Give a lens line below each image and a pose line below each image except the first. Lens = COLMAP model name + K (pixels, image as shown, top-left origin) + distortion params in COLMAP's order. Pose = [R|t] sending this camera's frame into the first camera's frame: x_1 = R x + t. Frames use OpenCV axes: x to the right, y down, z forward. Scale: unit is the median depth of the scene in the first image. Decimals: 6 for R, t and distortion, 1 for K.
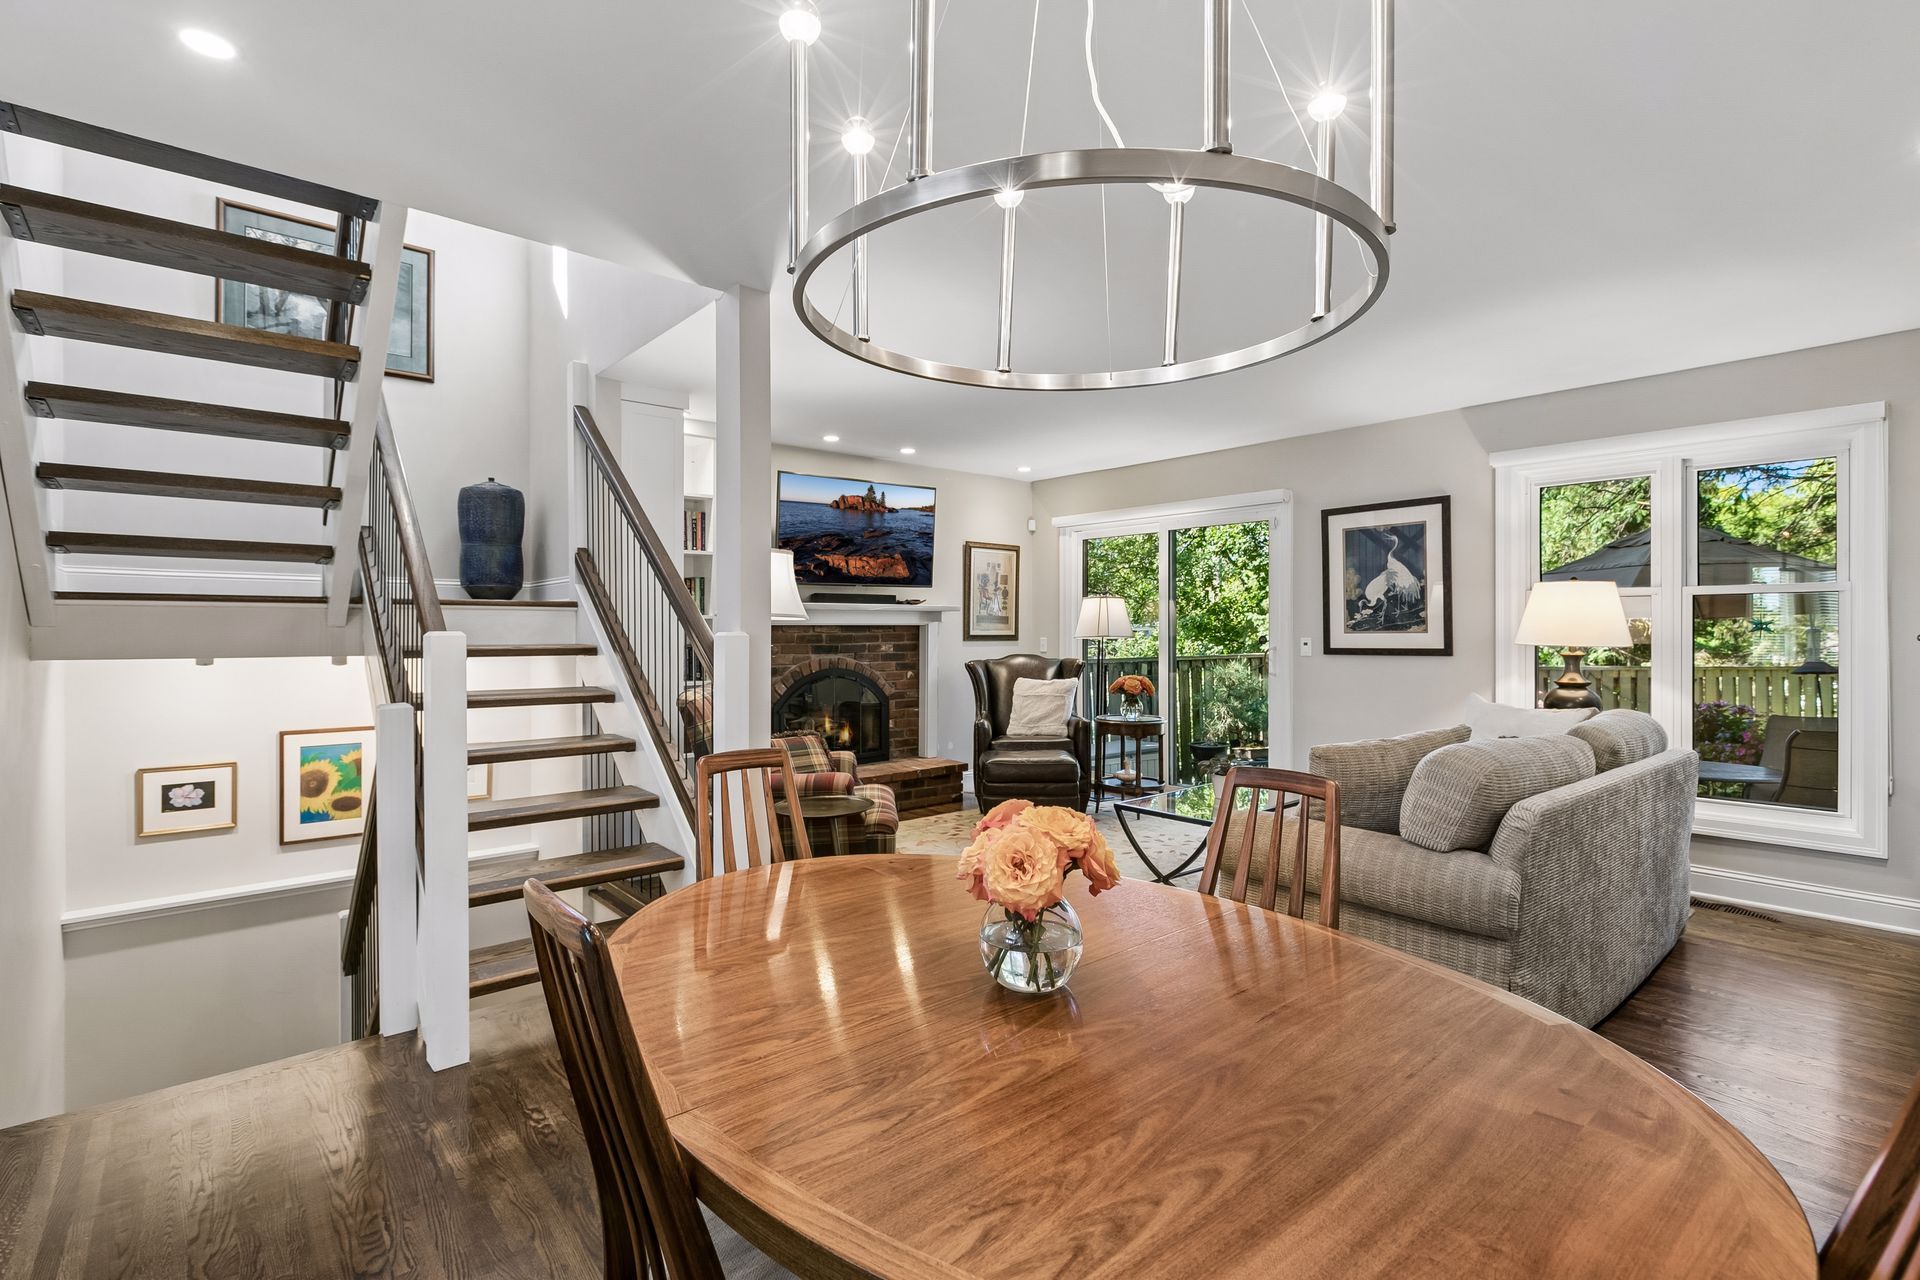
lens RADIAL K [[891.3, 0, 961.2], [0, 891.3, 636.8], [0, 0, 1]] dist [0.000348, -0.003027]
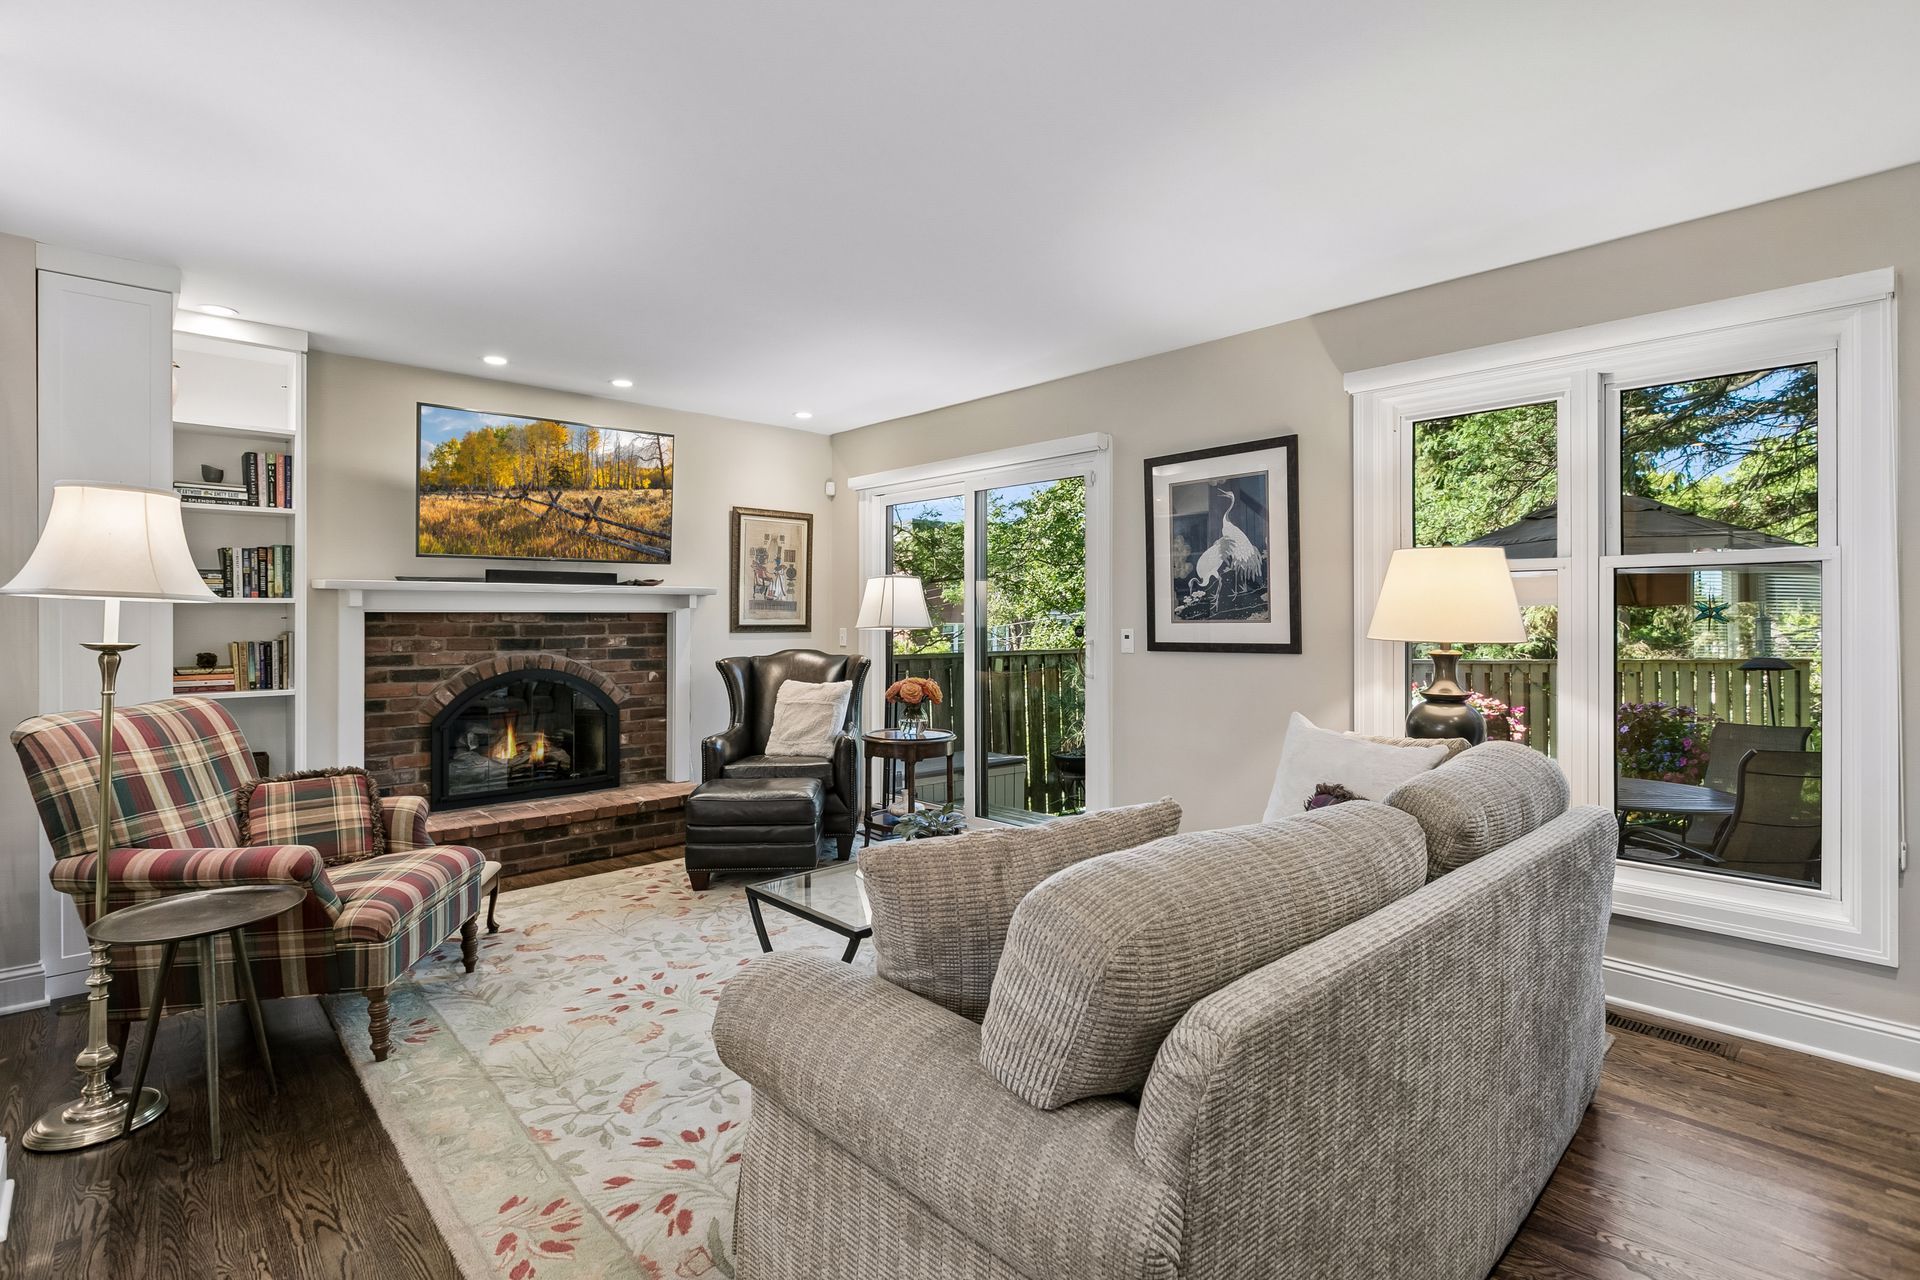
lens RADIAL K [[891.3, 0, 964.9], [0, 891.3, 625.5], [0, 0, 1]] dist [0.000348, -0.003027]
pose [[0.999114, -0.000301, 0.042080, 0.225311], [0.000328, 1.000000, -0.000624, -0.001399], [-0.042080, 0.000637, 0.999114, 0.257373]]
